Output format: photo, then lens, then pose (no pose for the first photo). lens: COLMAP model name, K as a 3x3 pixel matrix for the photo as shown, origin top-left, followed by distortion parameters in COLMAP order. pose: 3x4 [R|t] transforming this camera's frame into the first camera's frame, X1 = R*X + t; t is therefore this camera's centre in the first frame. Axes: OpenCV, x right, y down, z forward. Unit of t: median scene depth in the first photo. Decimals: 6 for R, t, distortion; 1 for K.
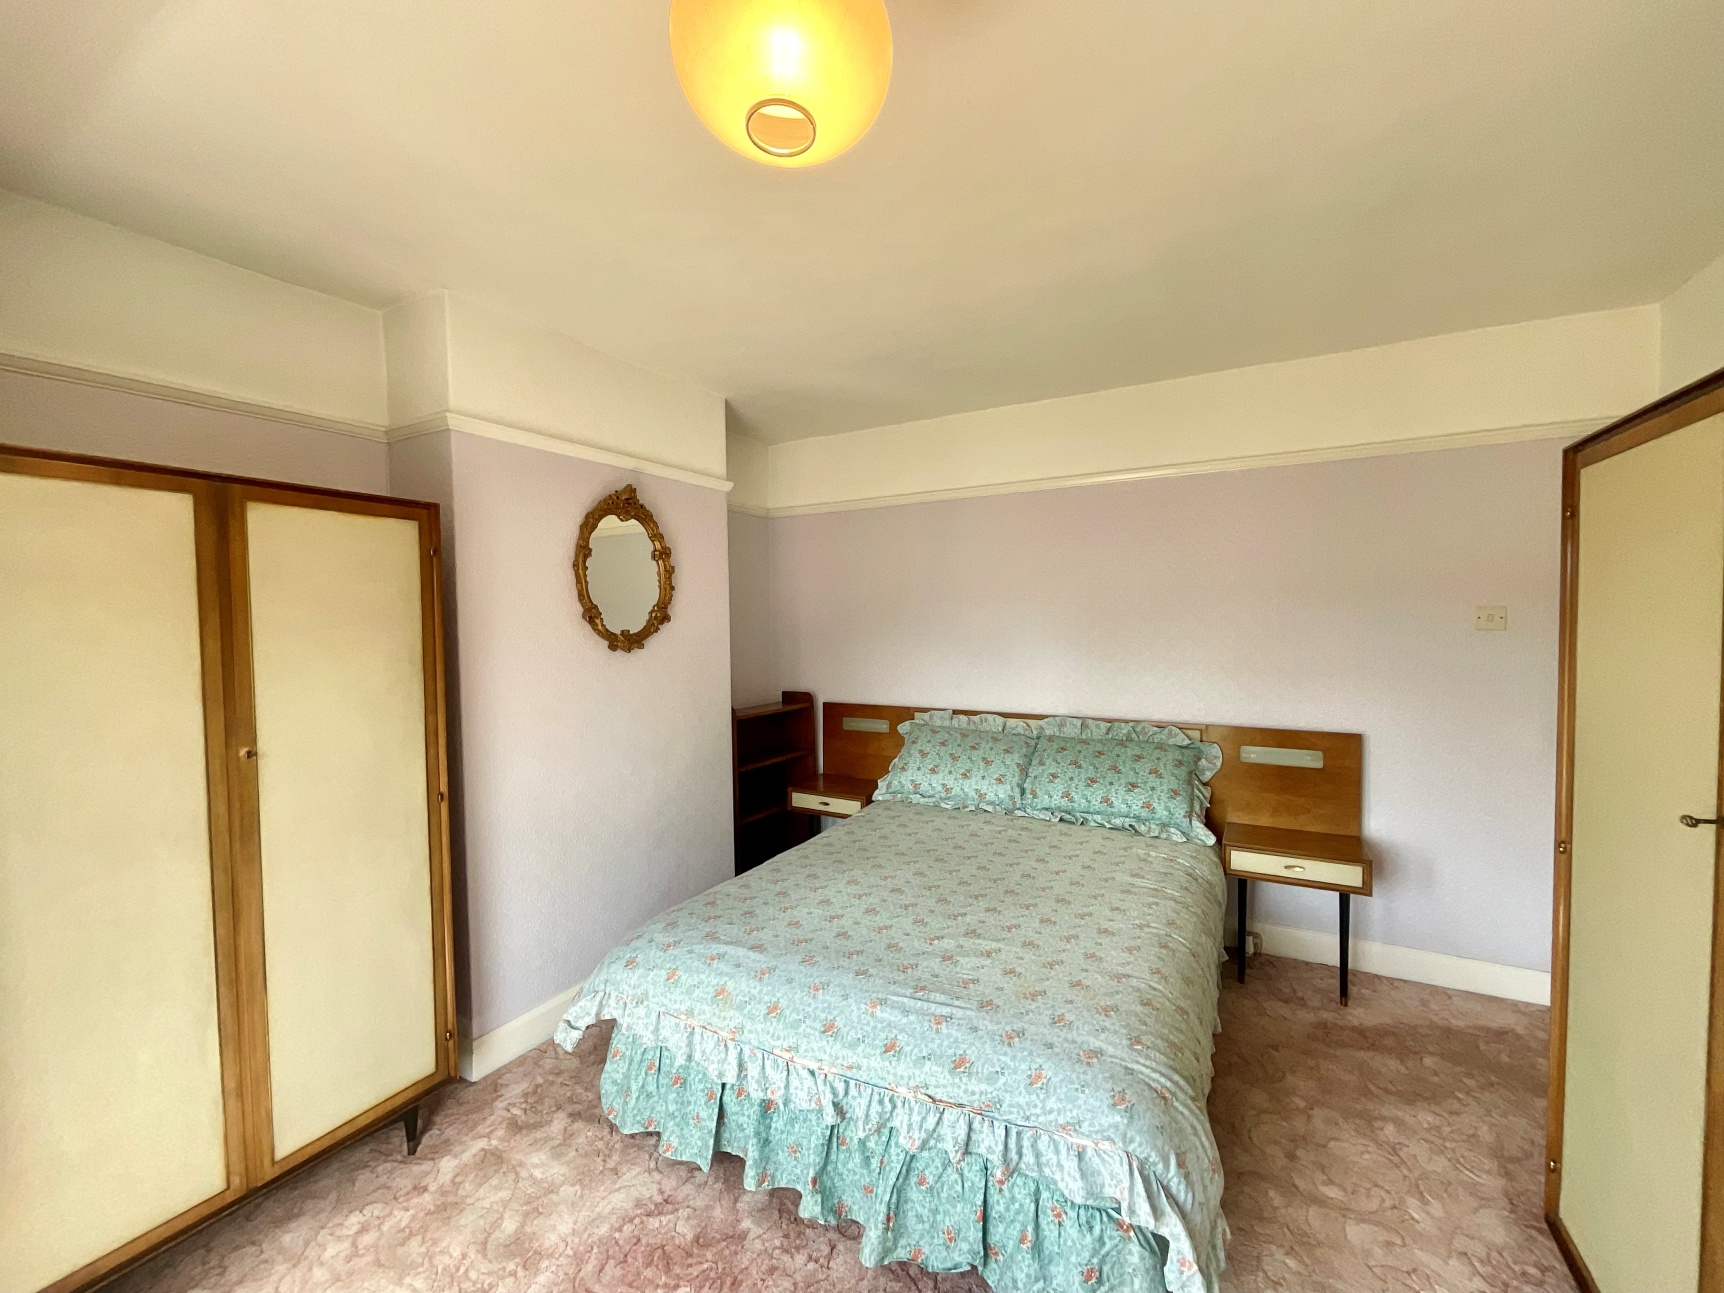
lens RADIAL K [[706.6, 0, 860.4], [0, 706.6, 644.3], [0, 0, 1]] dist [-0.000189, -0.000480]
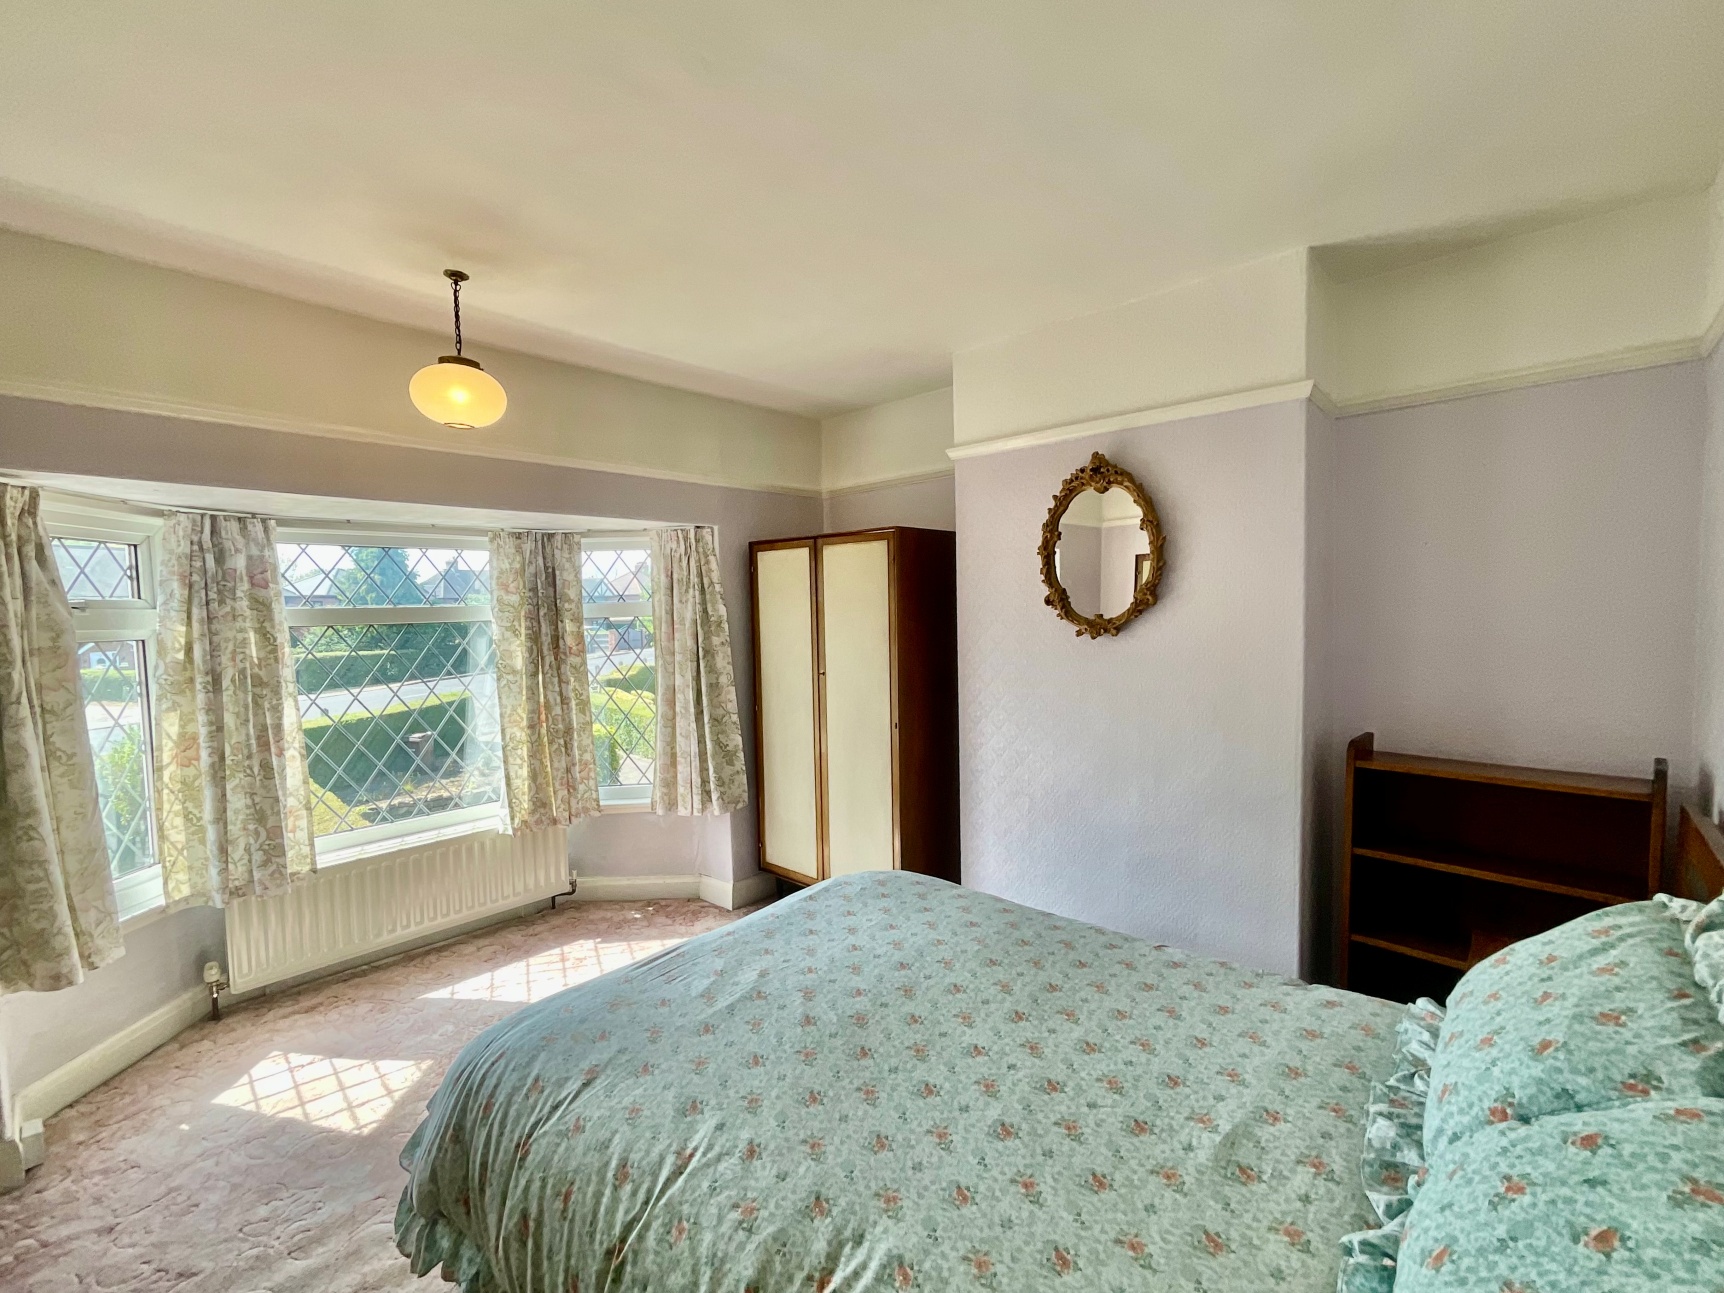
lens RADIAL K [[754.1, 0, 854.0], [0, 754.1, 642.3], [0, 0, 1]] dist [-0.003900, -0.000018]
pose [[-0.233566, 0.067415, -0.970001, 0.796737], [-0.013938, 0.997259, 0.072666, -0.057325], [0.972241, 0.030492, -0.231986, 1.080374]]
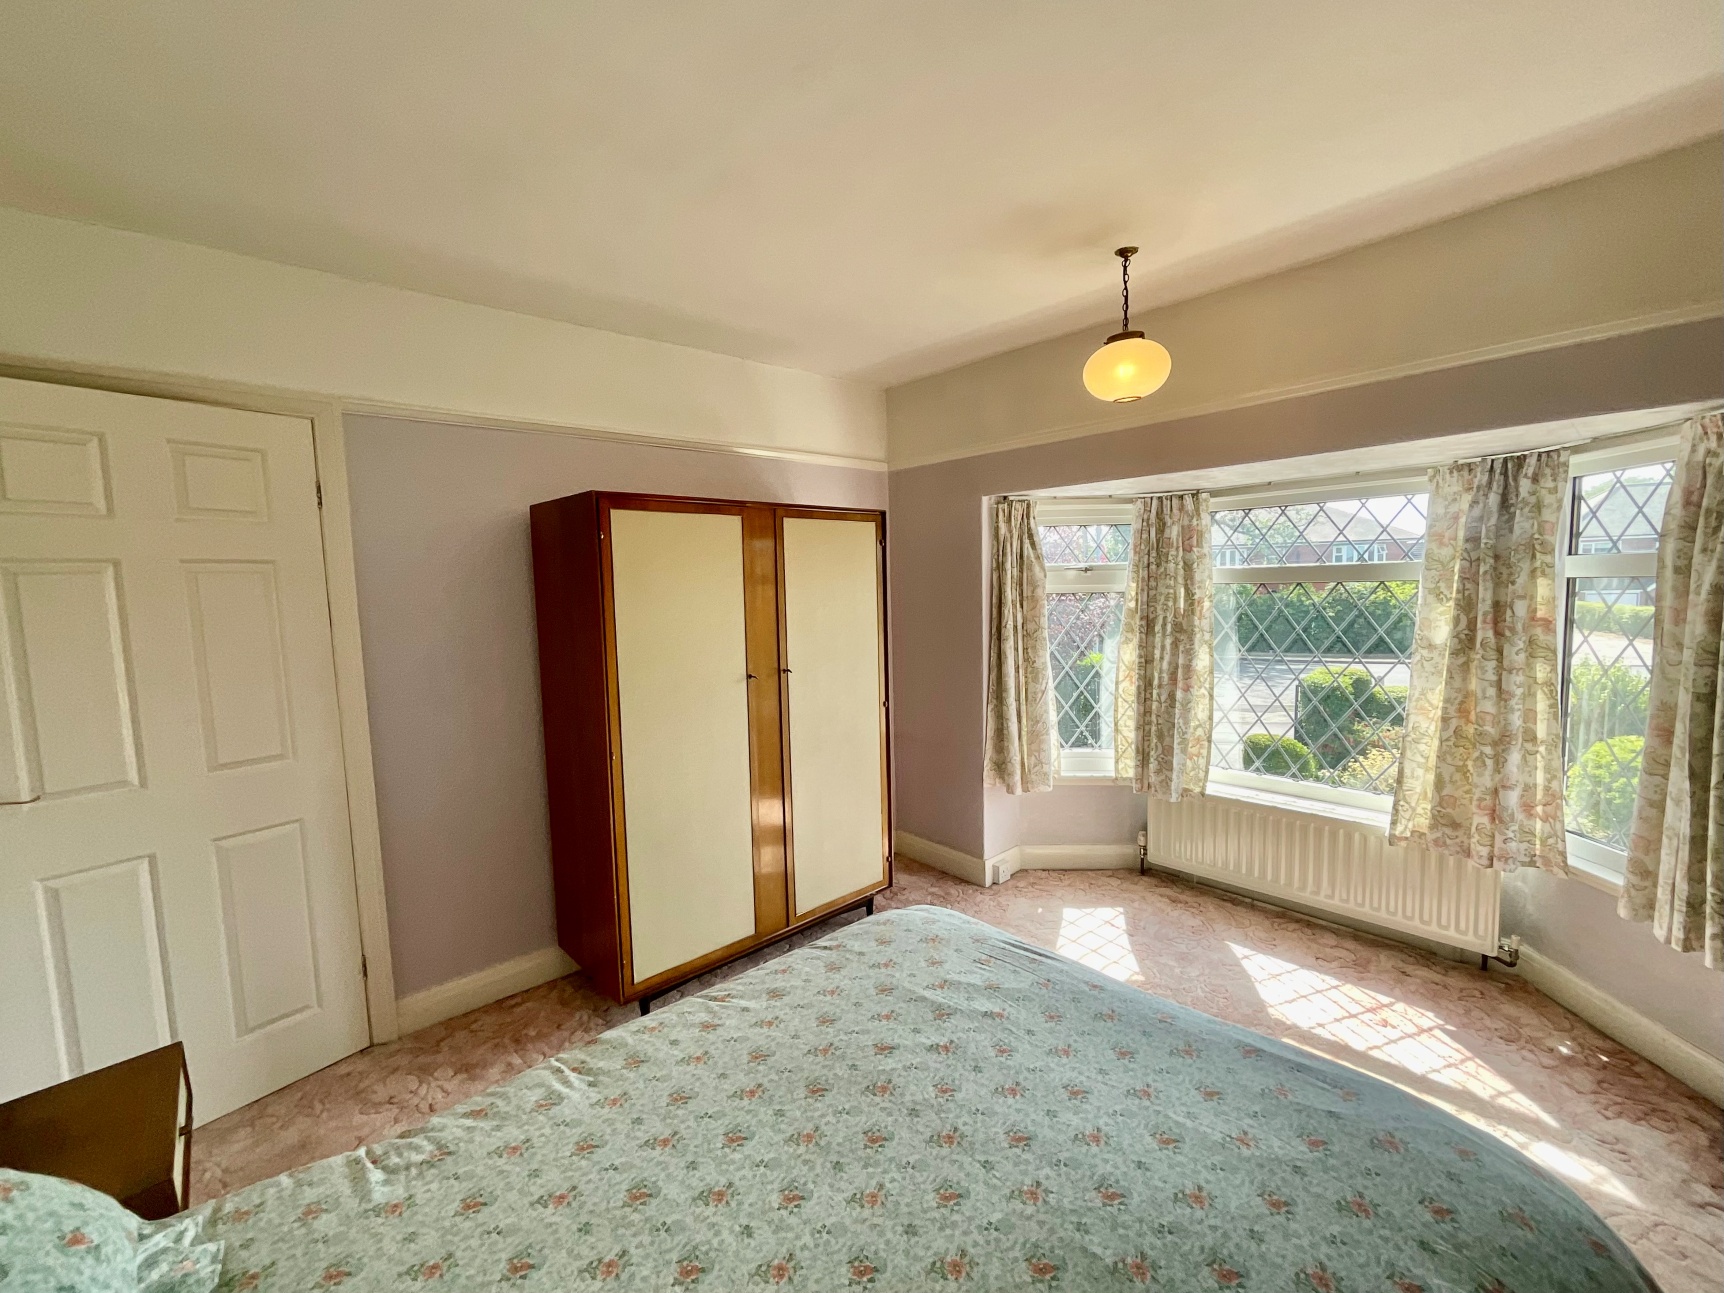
lens RADIAL K [[716.2, 0, 863.4], [0, 716.2, 642.2], [0, 0, 1]] dist [-0.001258, 0.000130]
pose [[-0.947241, 0.015338, 0.320156, -0.011276], [0.055547, 0.991596, 0.116841, -0.067113], [-0.315673, 0.128460, -0.940132, 1.409690]]
